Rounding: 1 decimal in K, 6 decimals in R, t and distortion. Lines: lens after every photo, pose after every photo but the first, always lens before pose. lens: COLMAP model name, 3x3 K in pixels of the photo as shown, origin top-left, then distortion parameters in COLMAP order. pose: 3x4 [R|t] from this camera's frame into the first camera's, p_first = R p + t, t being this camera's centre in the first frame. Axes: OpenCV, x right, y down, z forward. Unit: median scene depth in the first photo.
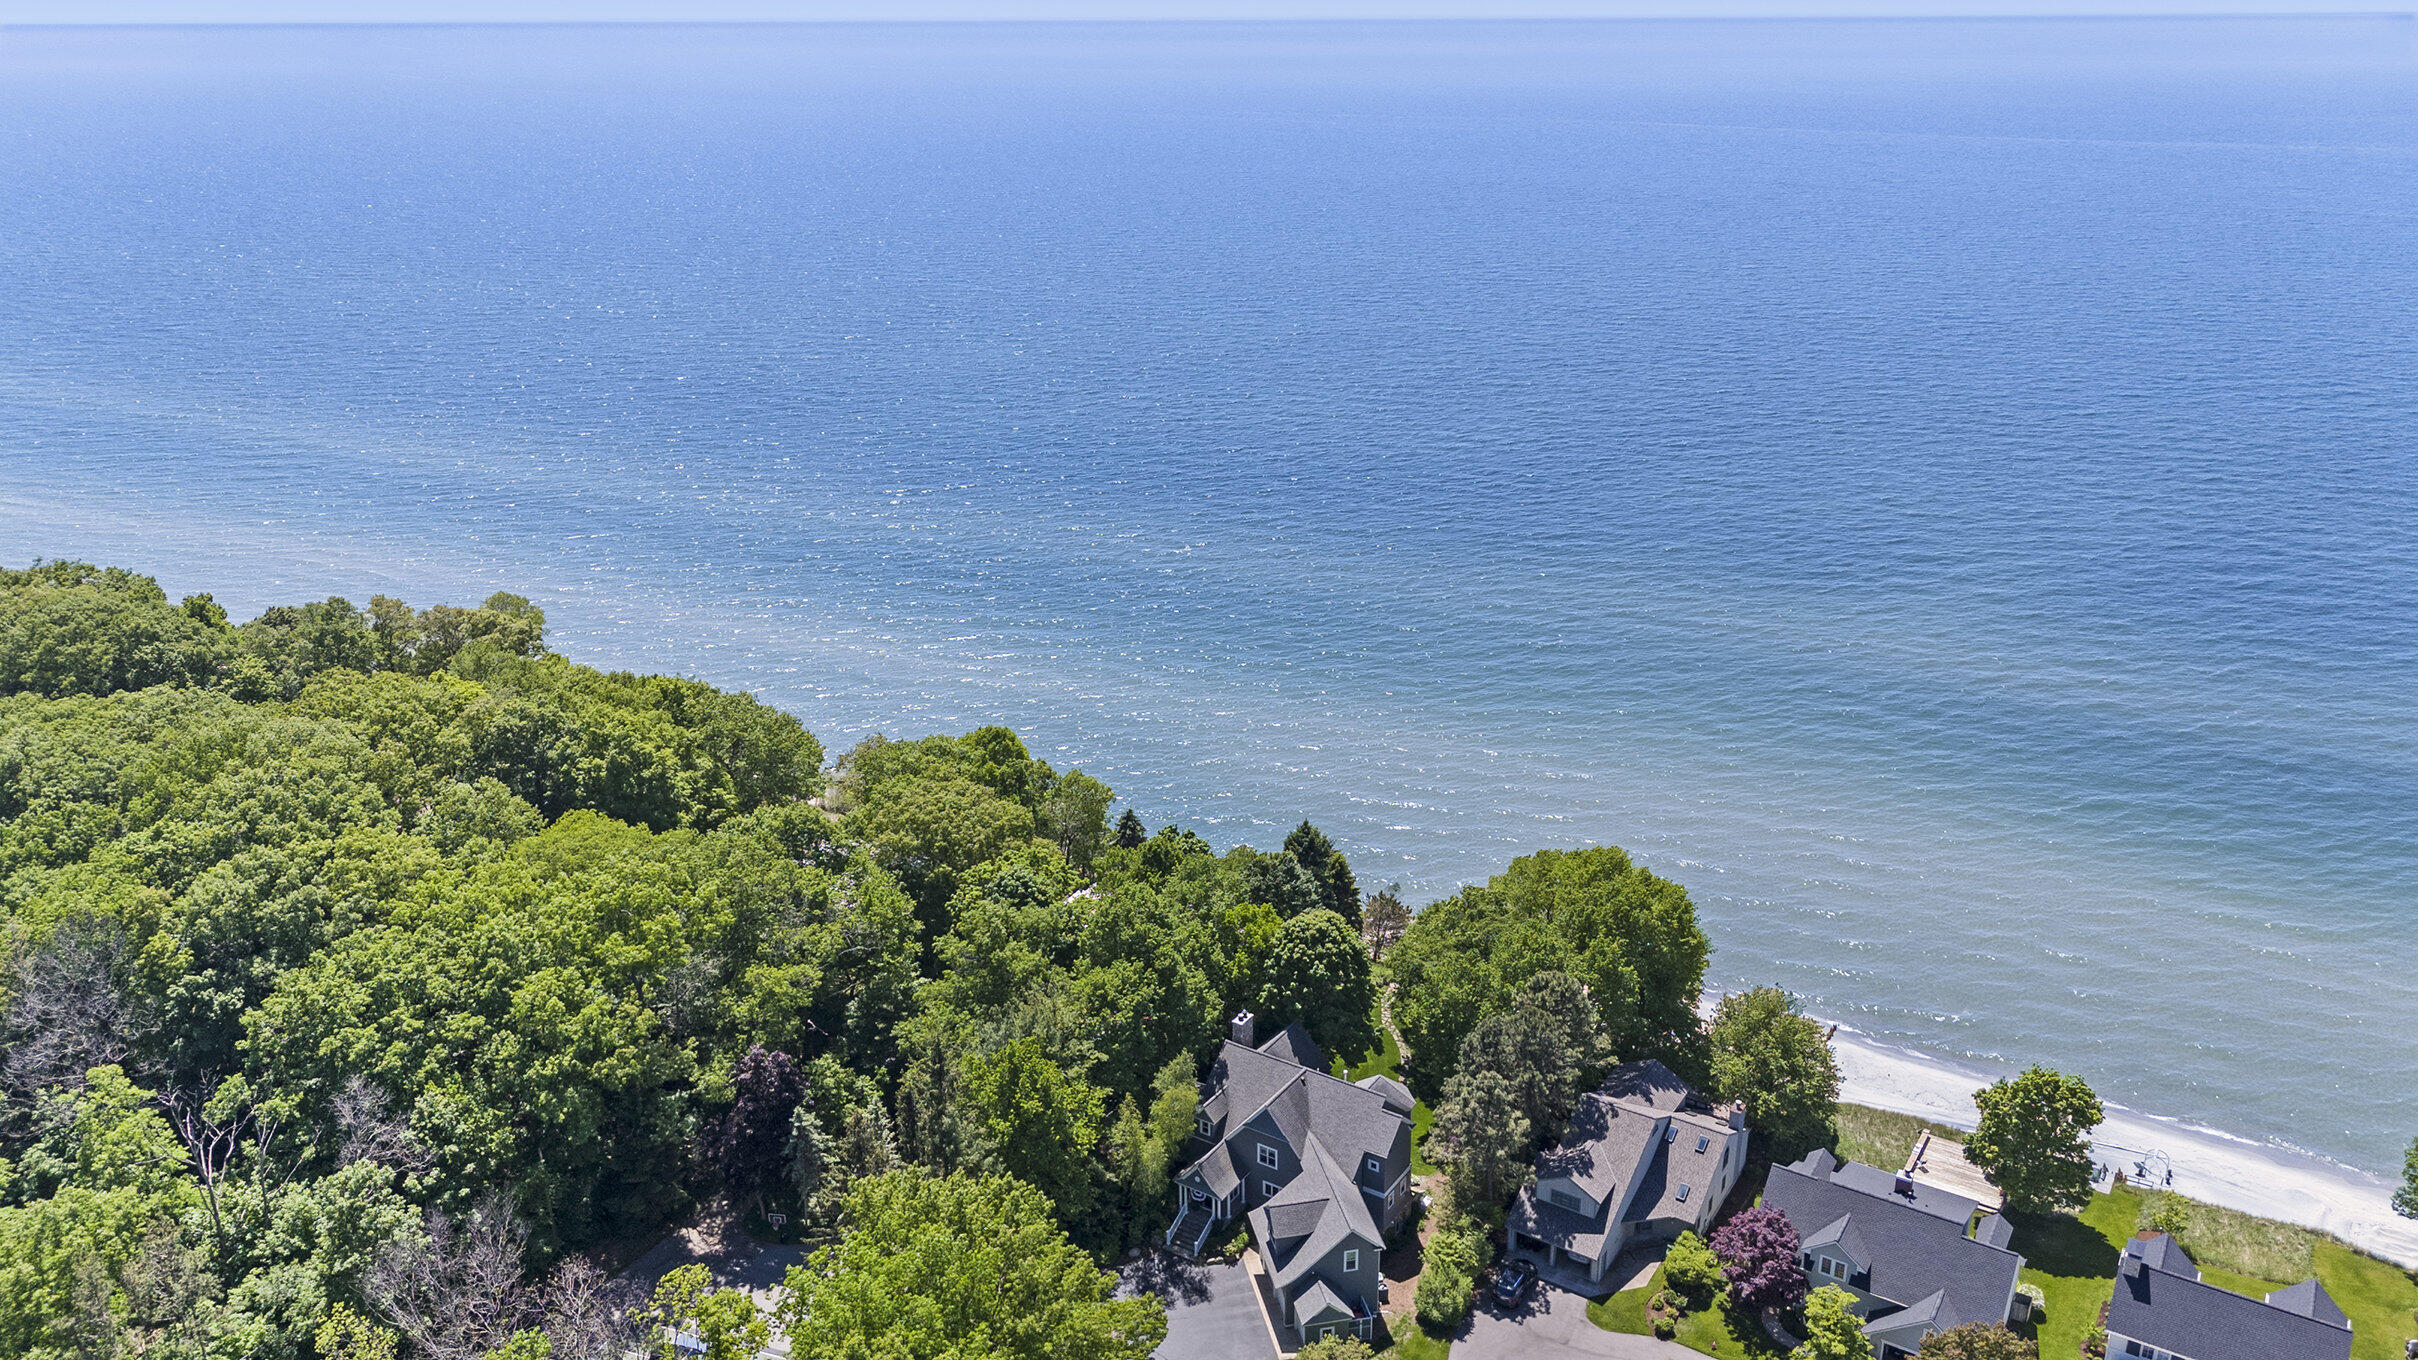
lens RADIAL K [[1760.1, 0, 1223.9], [0, 1760.1, 670.4], [0, 0, 1]] dist [0.080473, -0.072251]
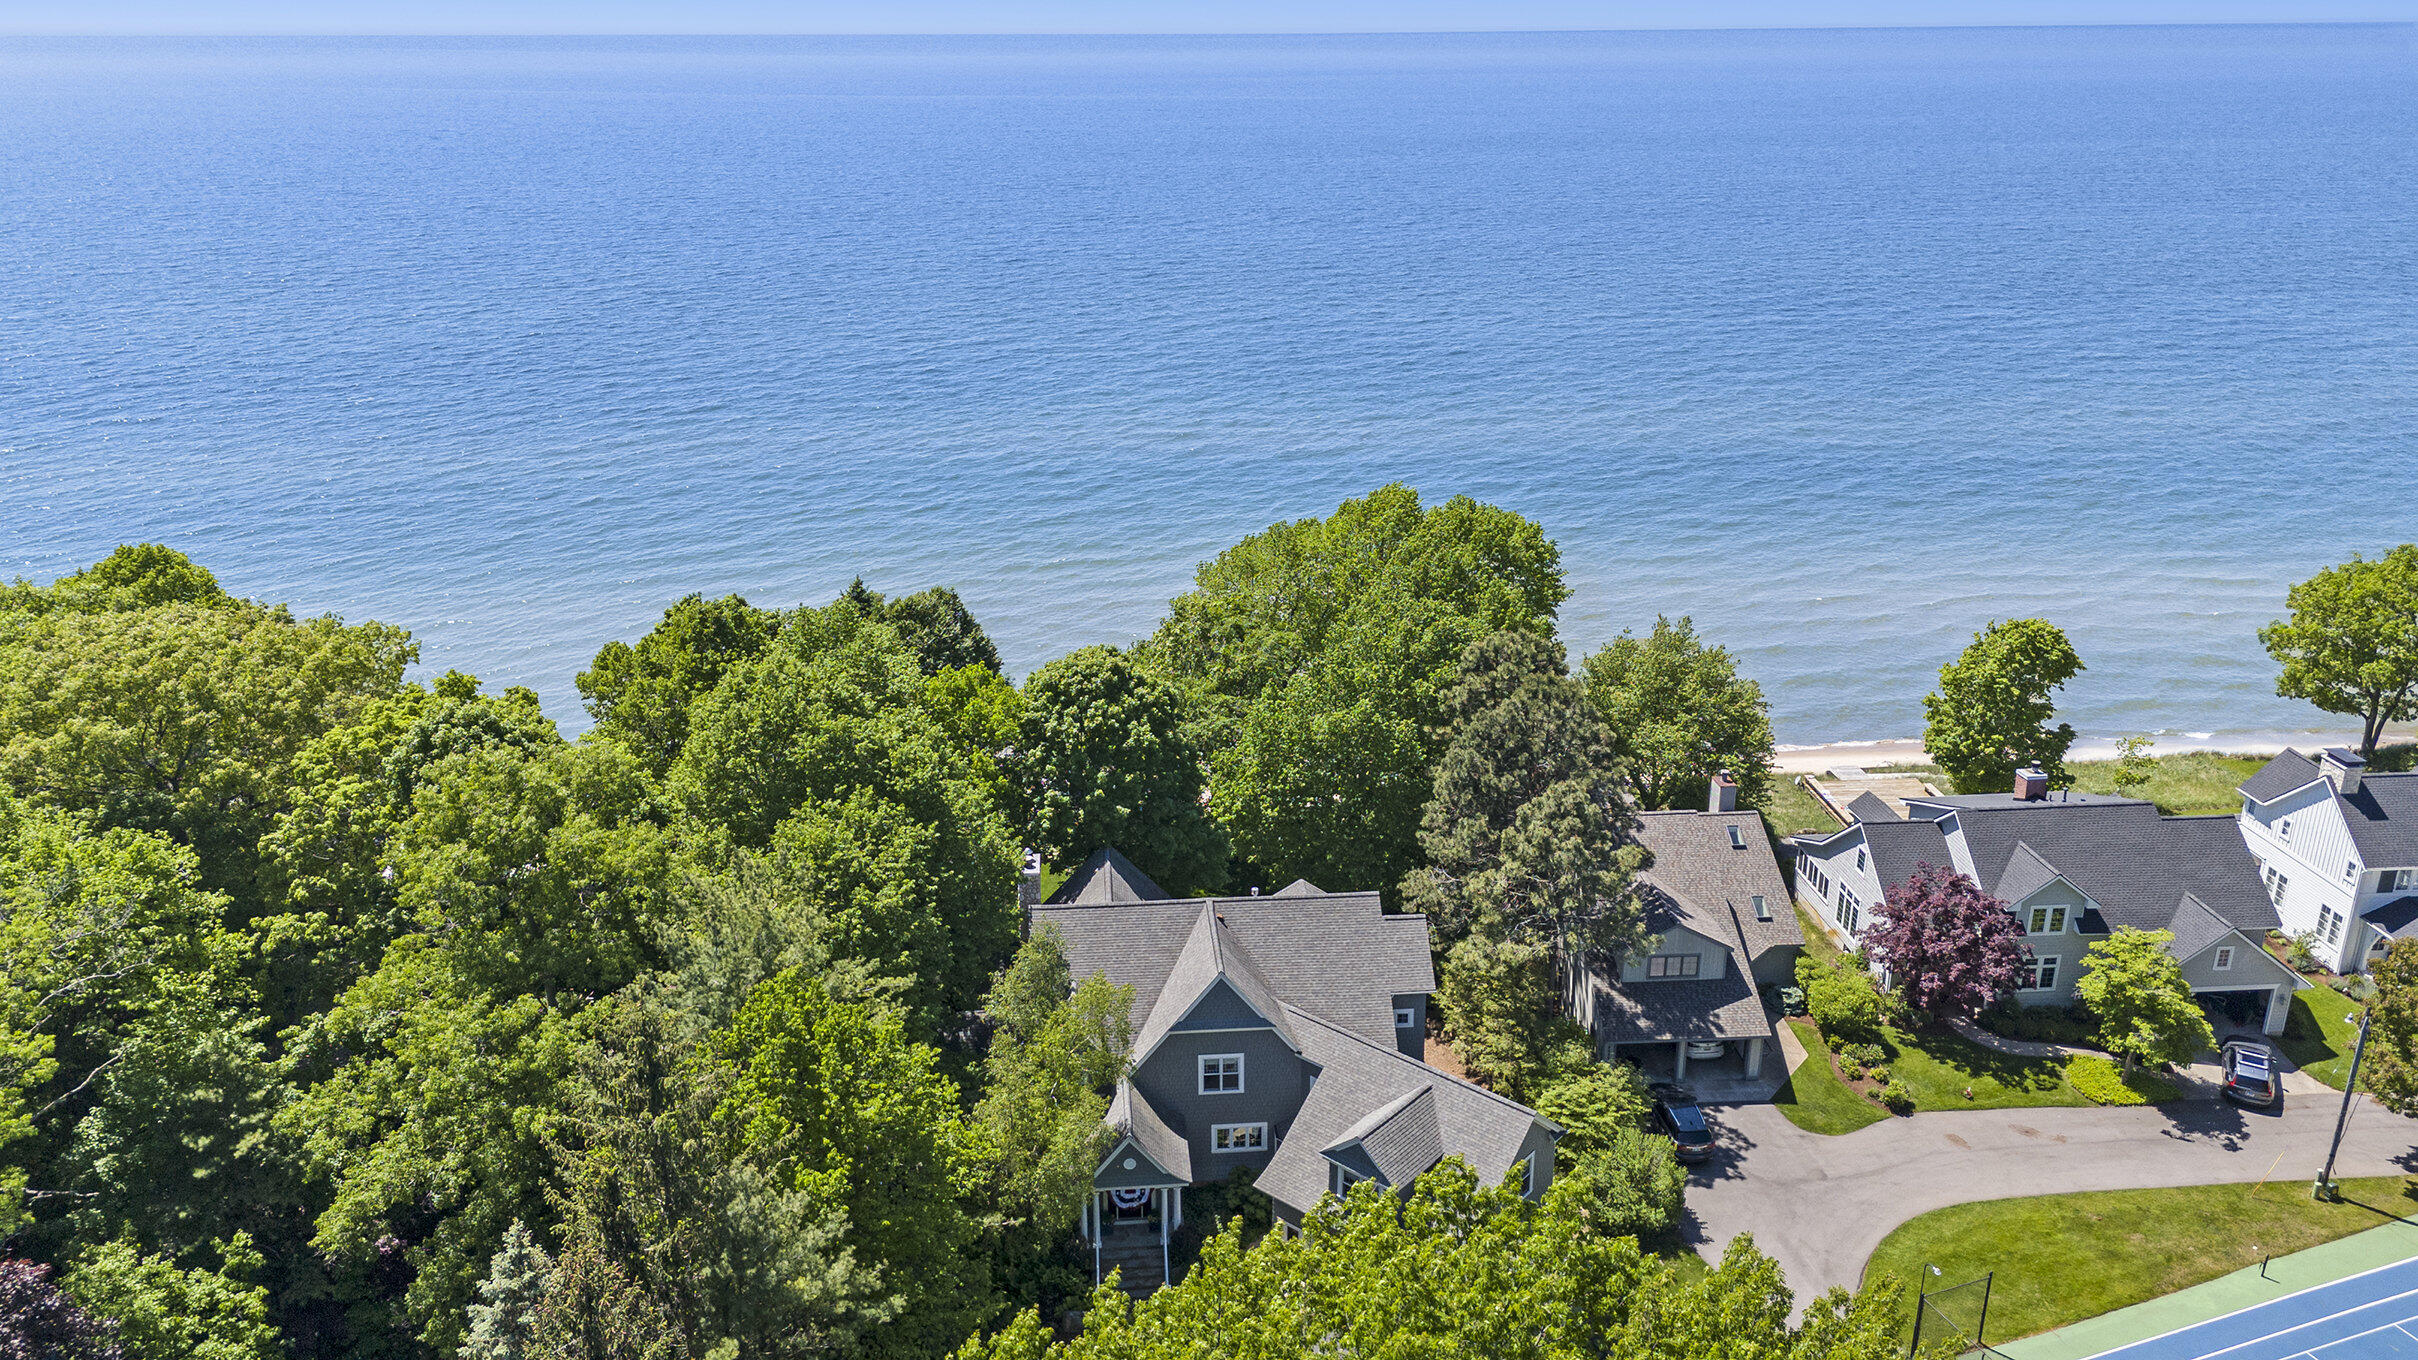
lens RADIAL K [[1760.1, 0, 1223.9], [0, 1760.1, 670.4], [0, 0, 1]] dist [0.080473, -0.072251]
pose [[0.802396, -0.204715, 0.560582, -0.236936], [0.207101, 0.976469, 0.060152, 0.130076], [-0.559705, 0.067832, 0.825911, 0.569314]]
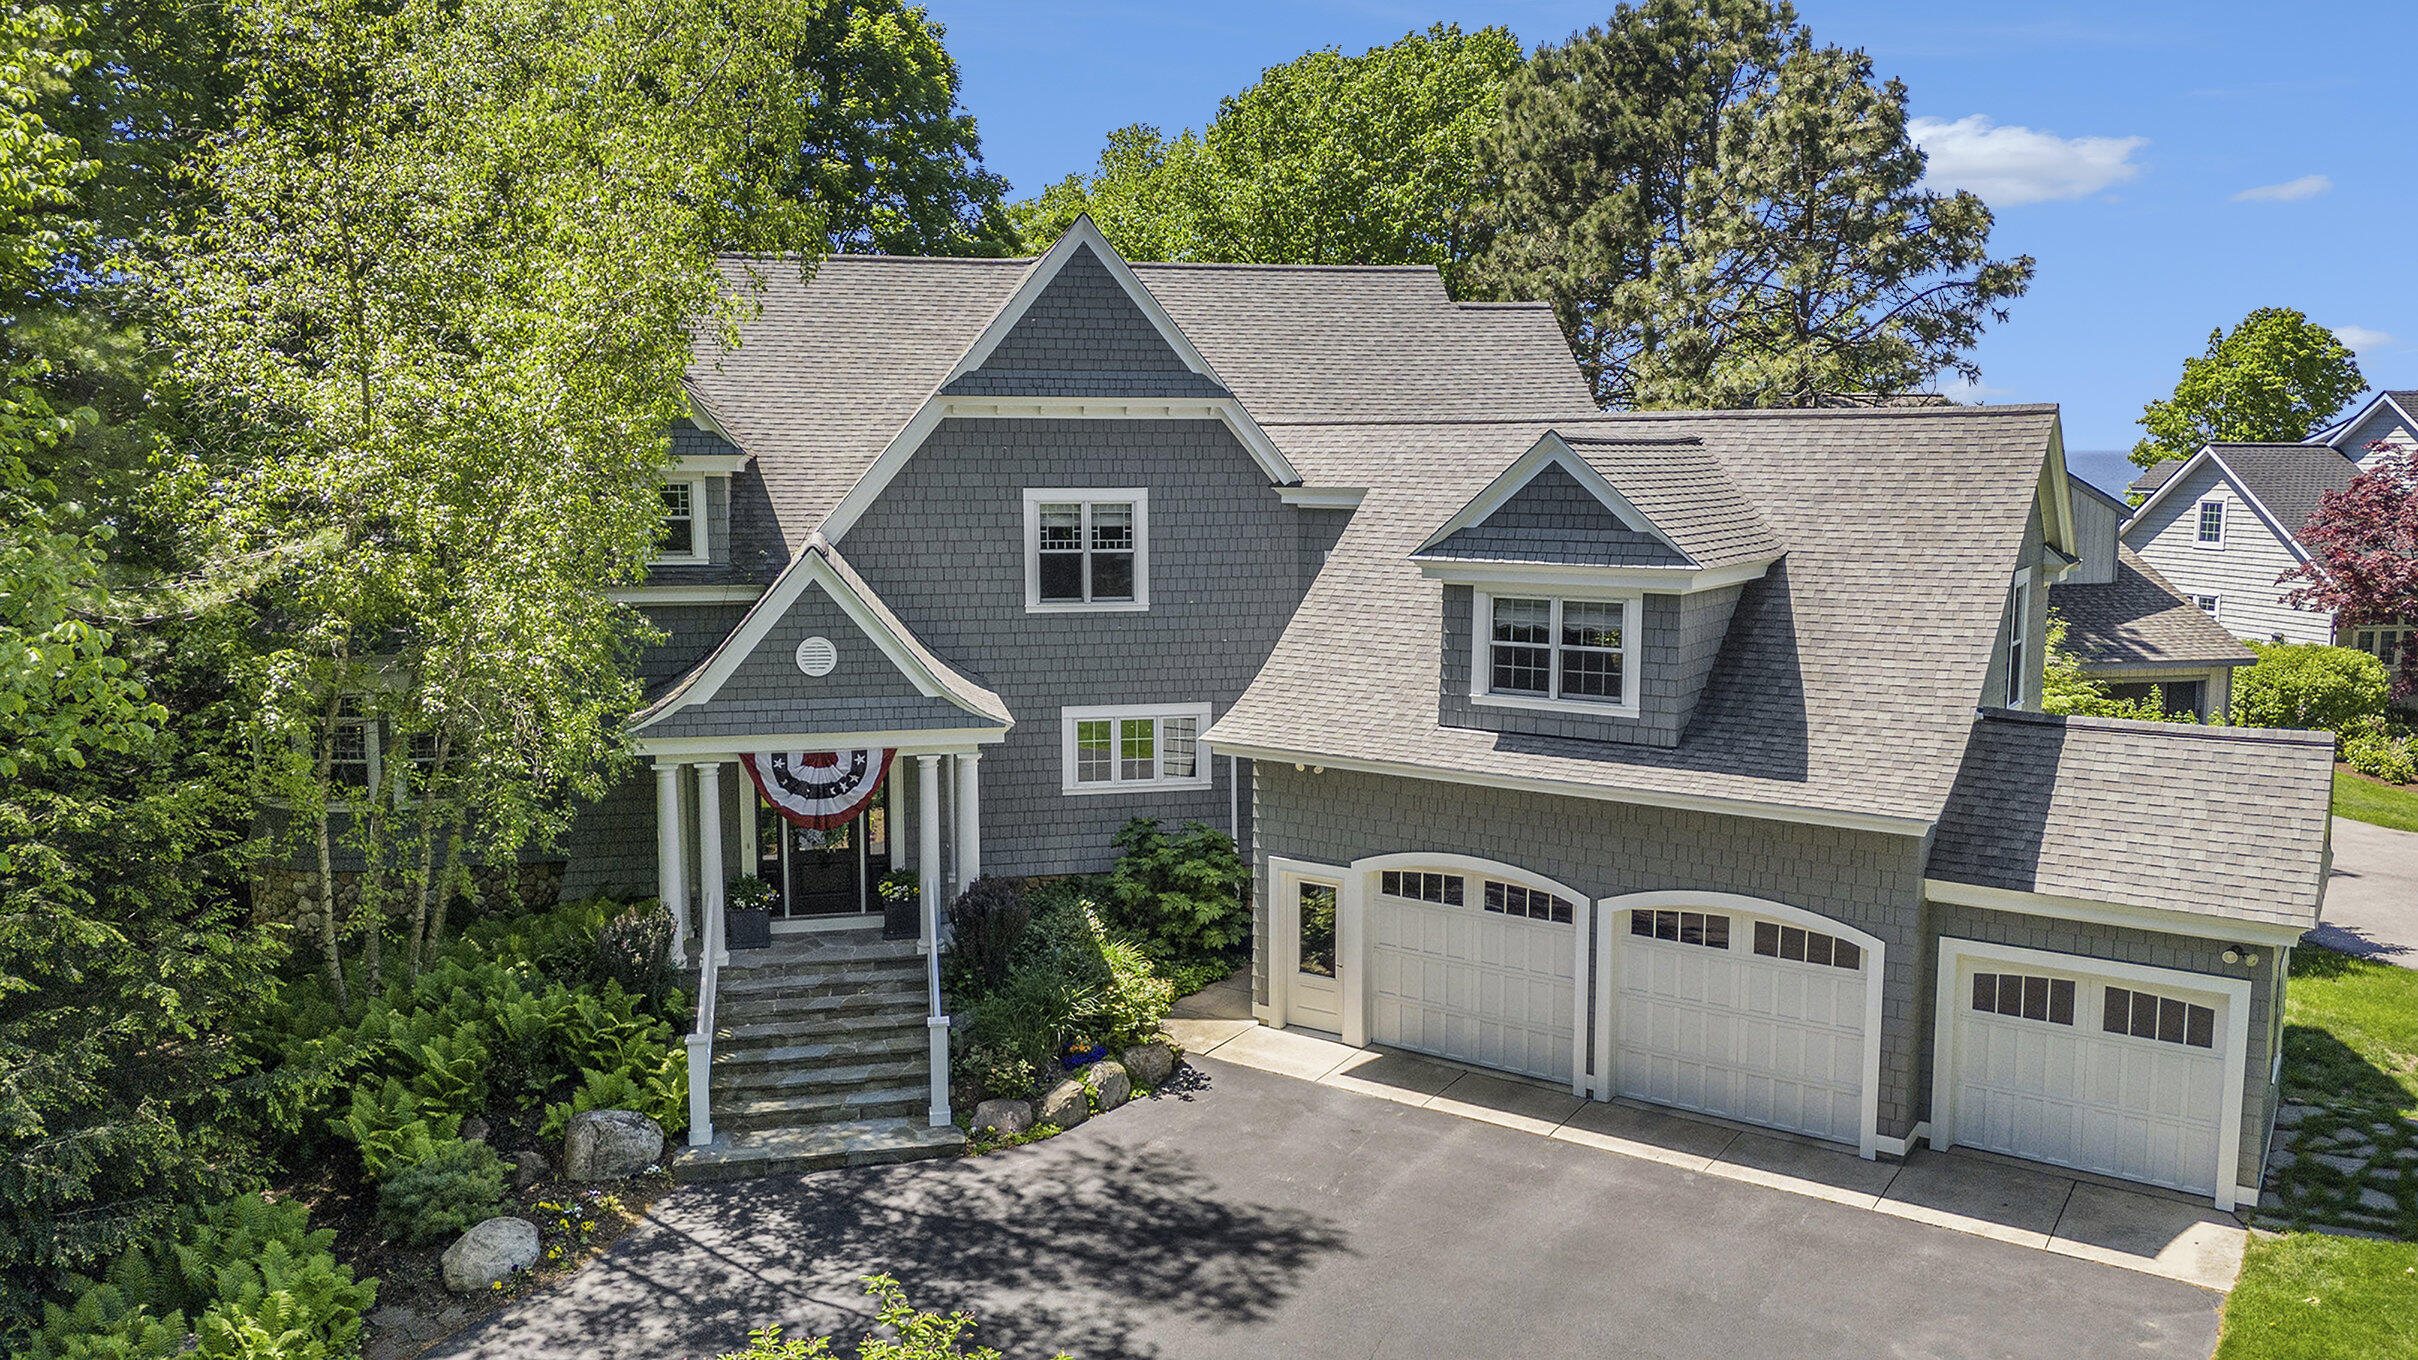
lens RADIAL K [[1760.1, 0, 1223.9], [0, 1760.1, 670.4], [0, 0, 1]] dist [0.080473, -0.072251]
pose [[0.725926, -0.090371, 0.681810, -0.094038], [0.241460, 0.961716, -0.129612, 0.314502], [-0.643995, 0.258719, 0.719955, 0.857643]]
